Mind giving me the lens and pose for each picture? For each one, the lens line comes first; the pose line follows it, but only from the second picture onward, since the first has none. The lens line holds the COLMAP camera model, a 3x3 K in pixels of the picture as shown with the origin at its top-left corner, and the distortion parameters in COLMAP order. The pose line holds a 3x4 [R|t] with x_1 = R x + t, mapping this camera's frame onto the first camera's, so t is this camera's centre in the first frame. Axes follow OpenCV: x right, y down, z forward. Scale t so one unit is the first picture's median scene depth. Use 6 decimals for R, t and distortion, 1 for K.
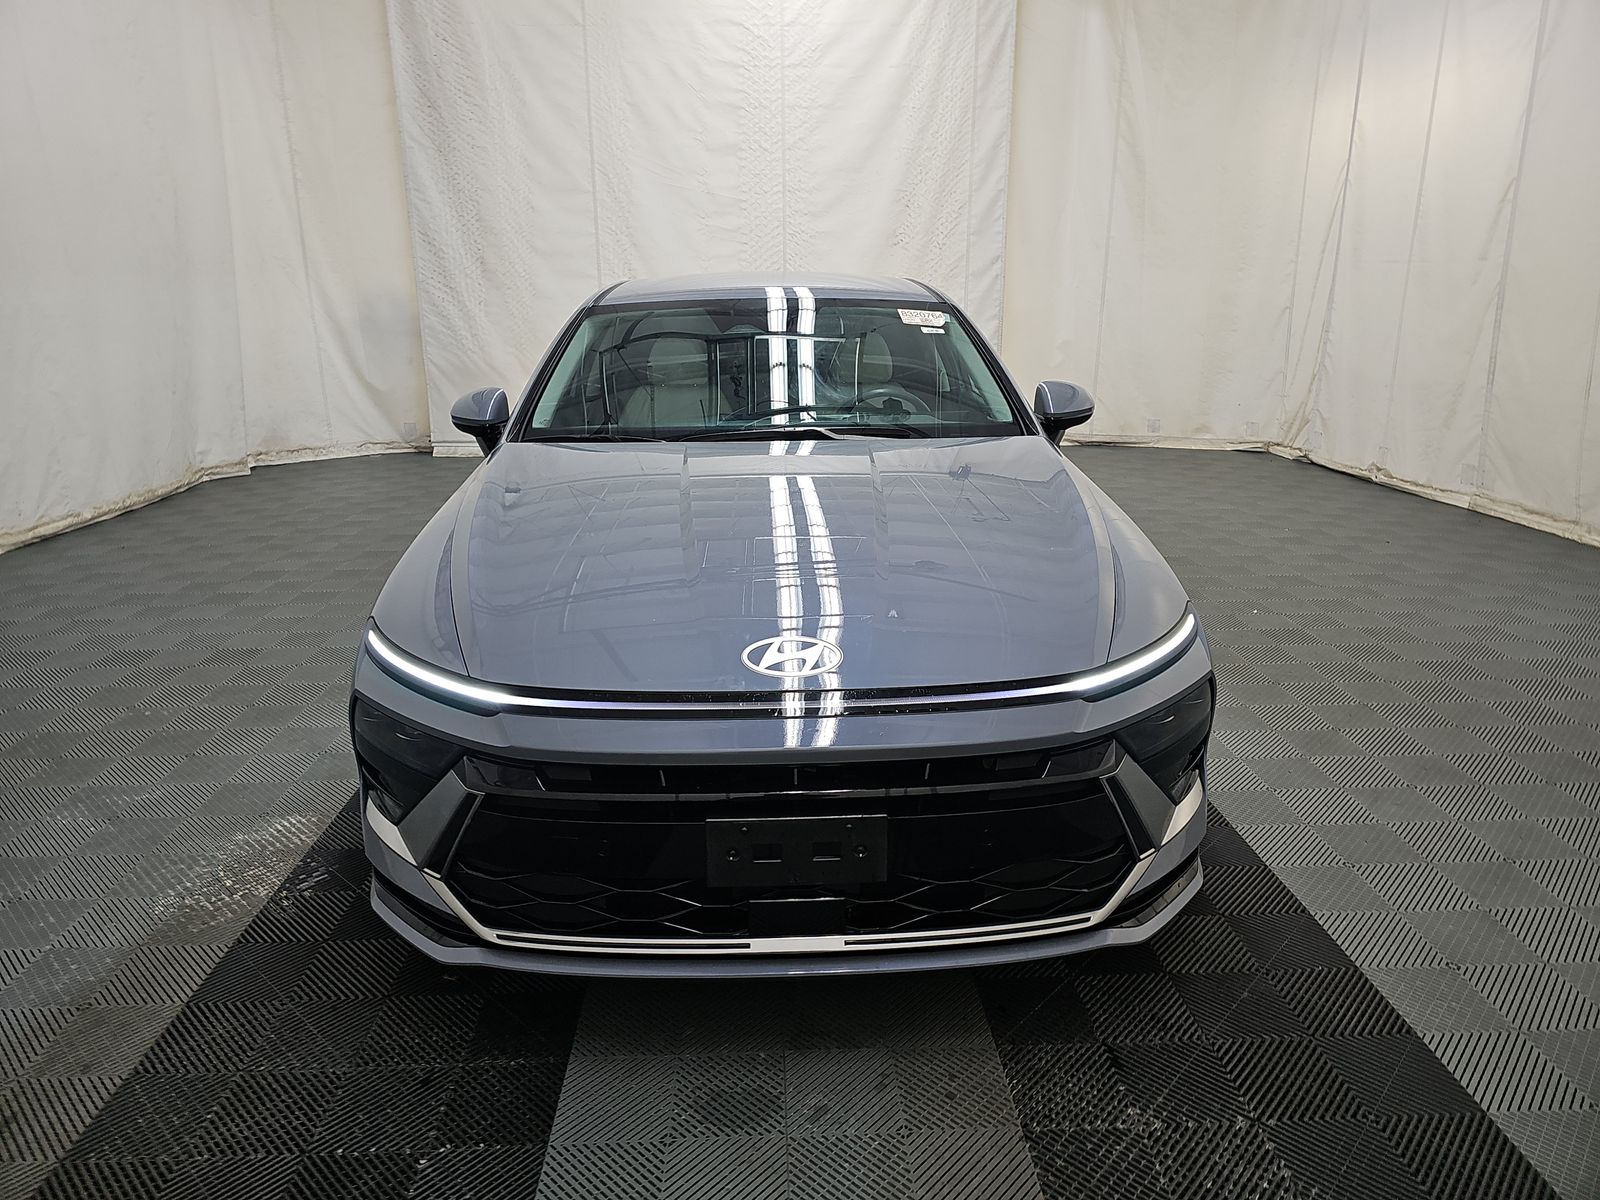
lens RADIAL K [[1048.2, 0, 794.2], [0, 1048.2, 590.9], [0, 0, 1]] dist [0.032794, -0.029485]
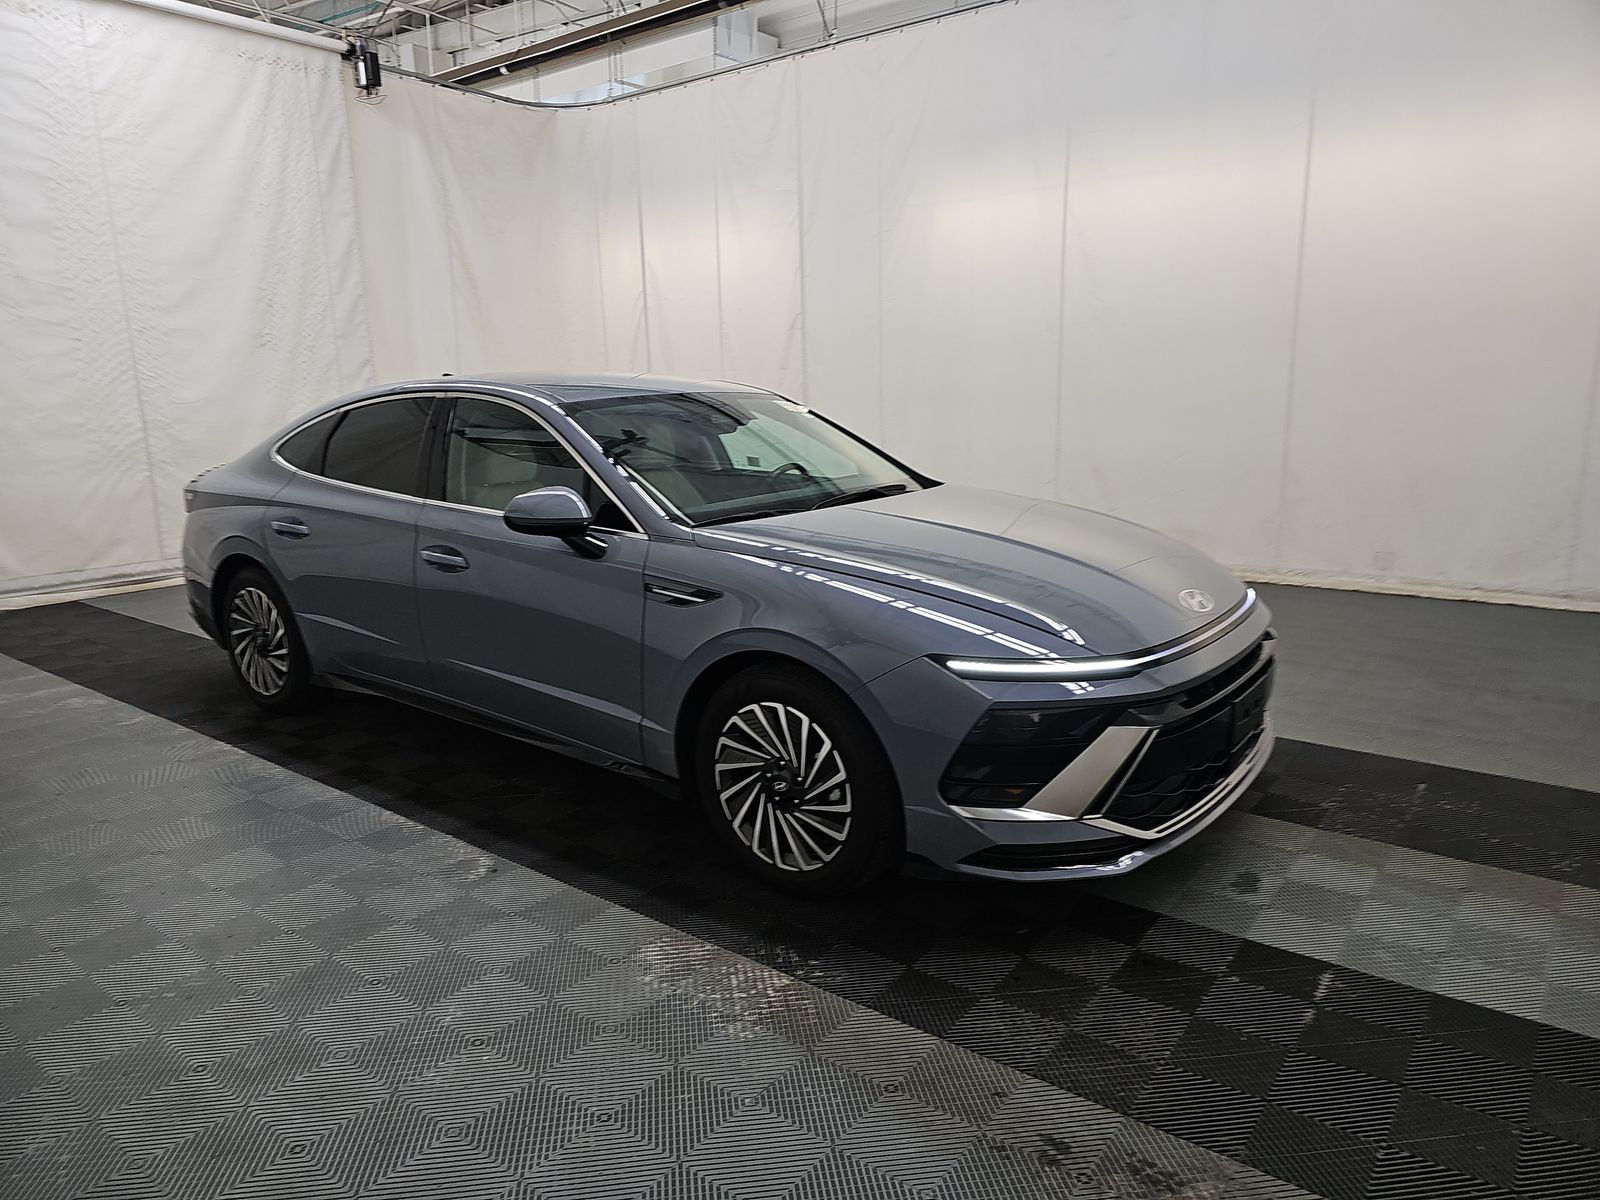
lens RADIAL K [[1048.2, 0, 793.6], [0, 1048.2, 606.9], [0, 0, 1]] dist [0.032794, -0.029485]
pose [[0.635690, -0.165431, 0.754010, -0.357543], [0.224462, 0.974175, 0.024497, -0.024775], [-0.738590, 0.153675, 0.656406, 0.085380]]
